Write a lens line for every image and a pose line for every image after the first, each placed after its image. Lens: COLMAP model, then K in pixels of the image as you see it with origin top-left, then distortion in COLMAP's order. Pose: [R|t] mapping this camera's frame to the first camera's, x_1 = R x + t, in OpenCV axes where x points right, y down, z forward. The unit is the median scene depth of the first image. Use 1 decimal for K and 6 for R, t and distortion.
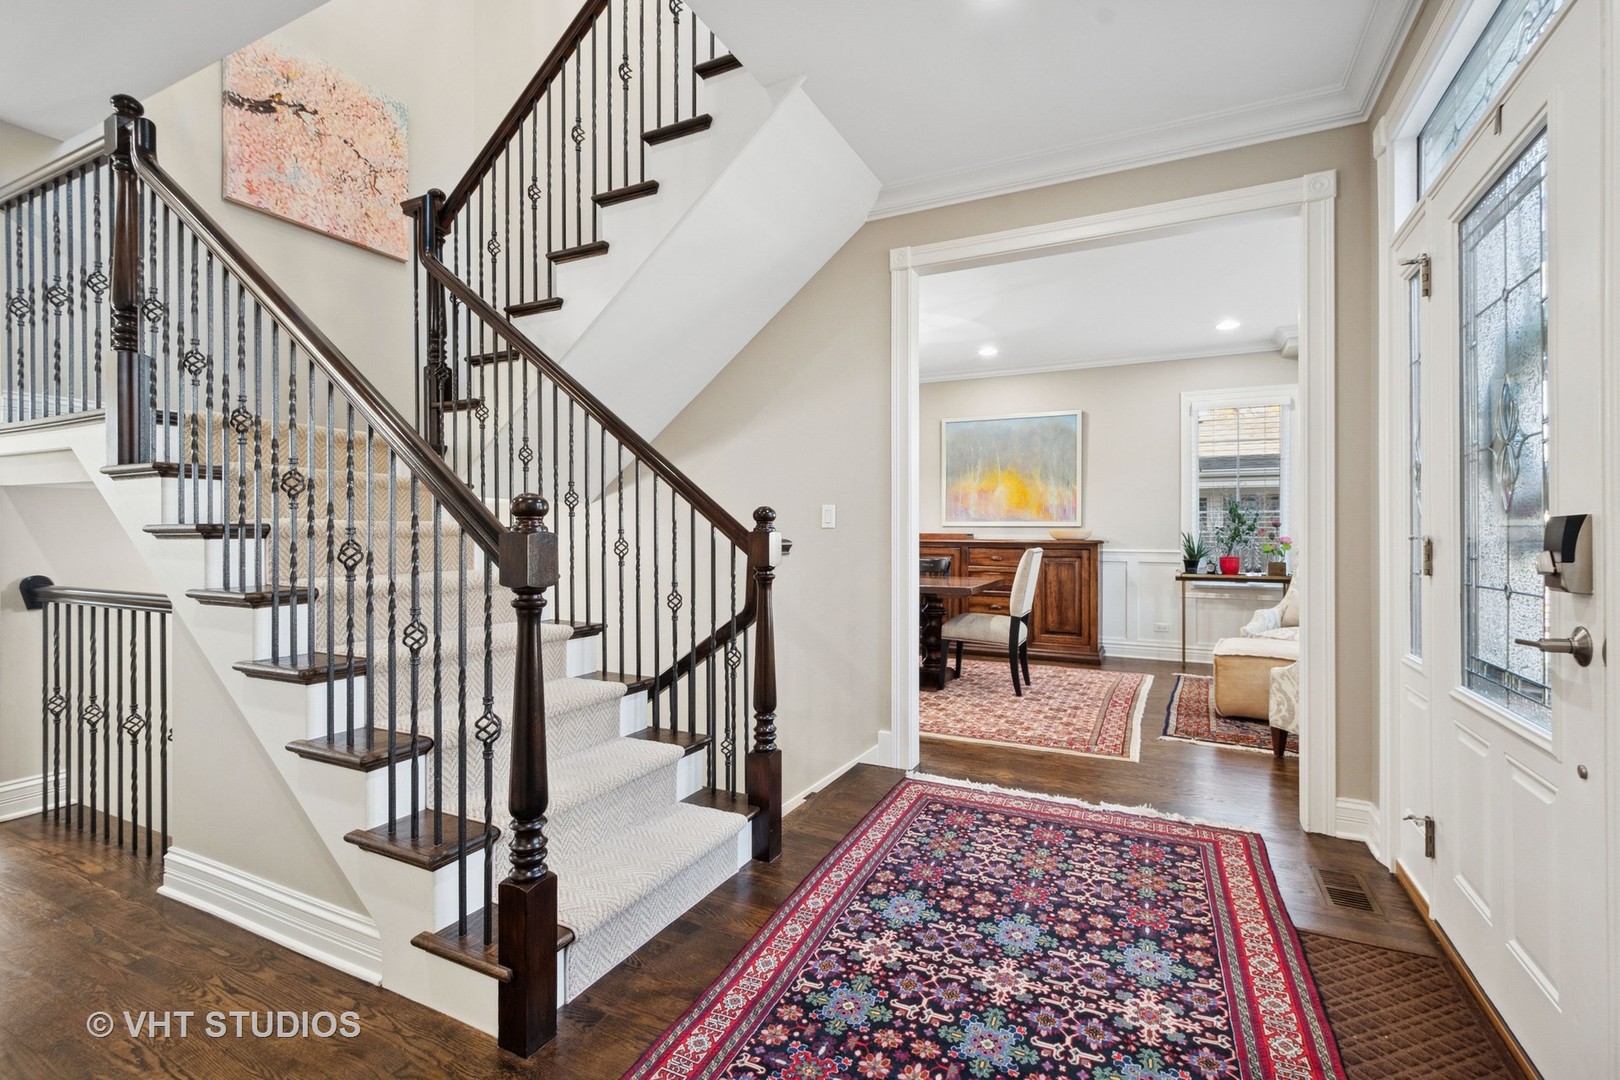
lens RADIAL K [[714.7, 0, 817.3], [0, 714.7, 536.5], [0, 0, 1]] dist [-0.002453, -0.000306]
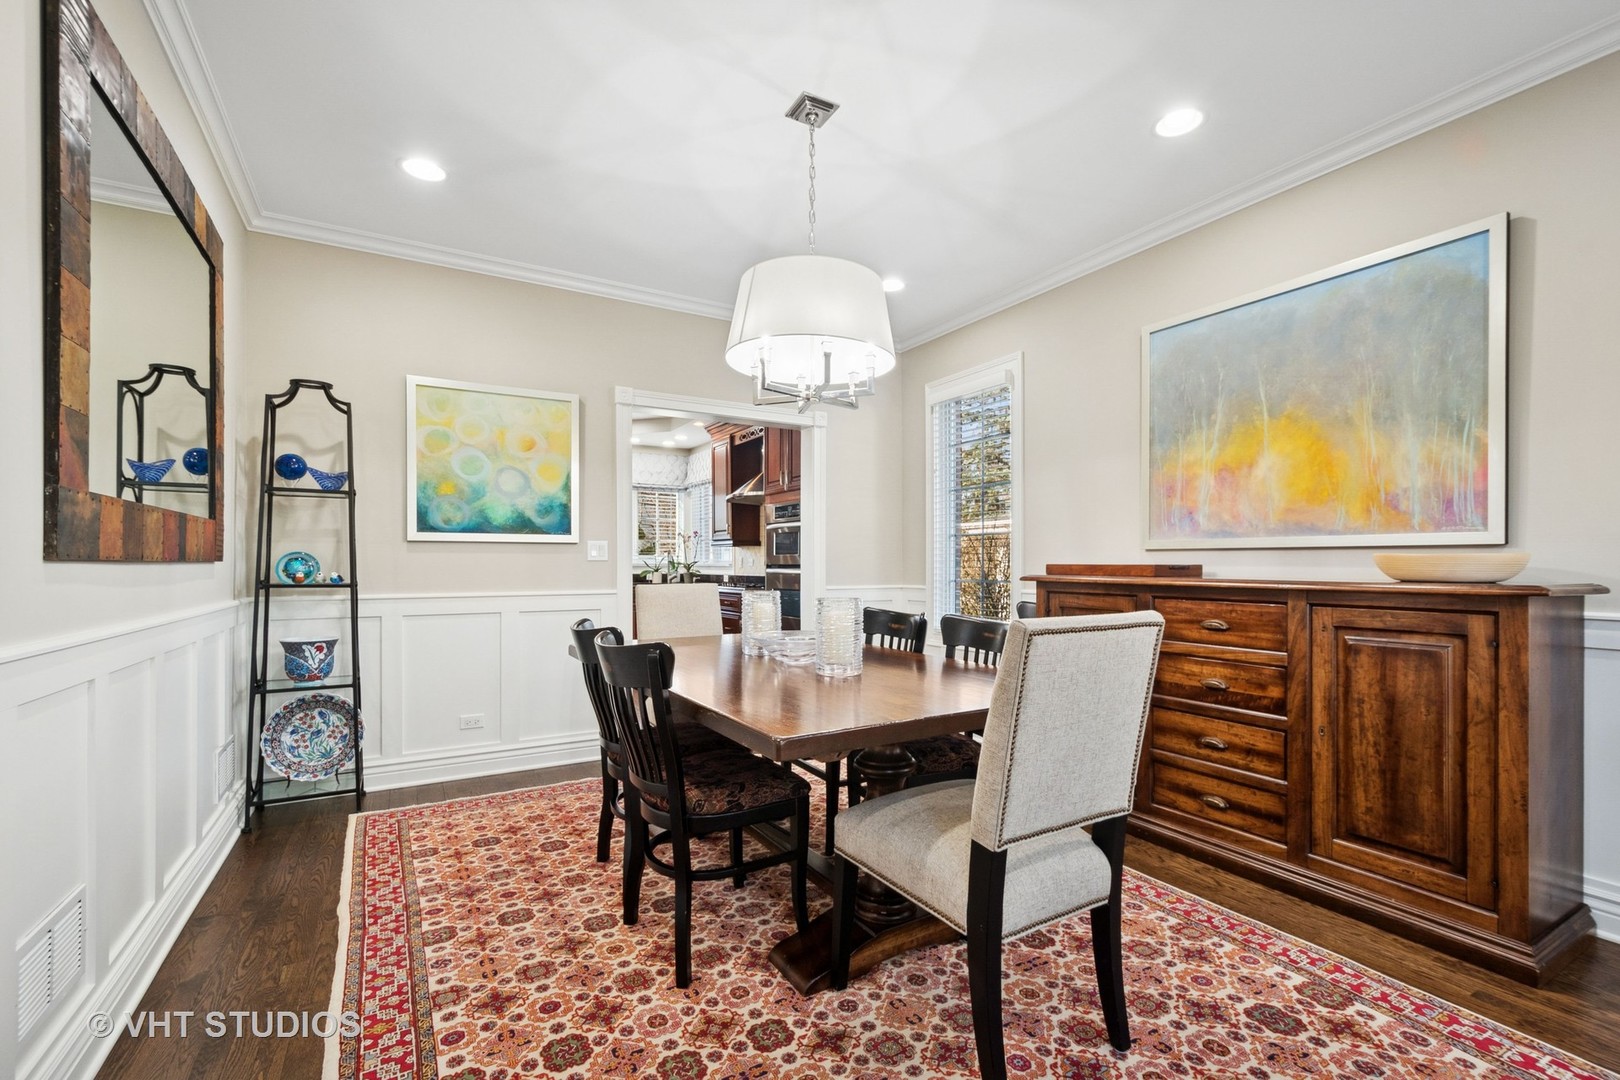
lens RADIAL K [[714.7, 0, 809.6], [0, 714.7, 564.8], [0, 0, 1]] dist [-0.002453, -0.000306]
pose [[0.831029, 0.000542, -0.556228, 0.273565], [-0.001495, 0.999998, -0.001259, -0.002922], [0.556227, 0.001877, 0.831029, 0.505063]]
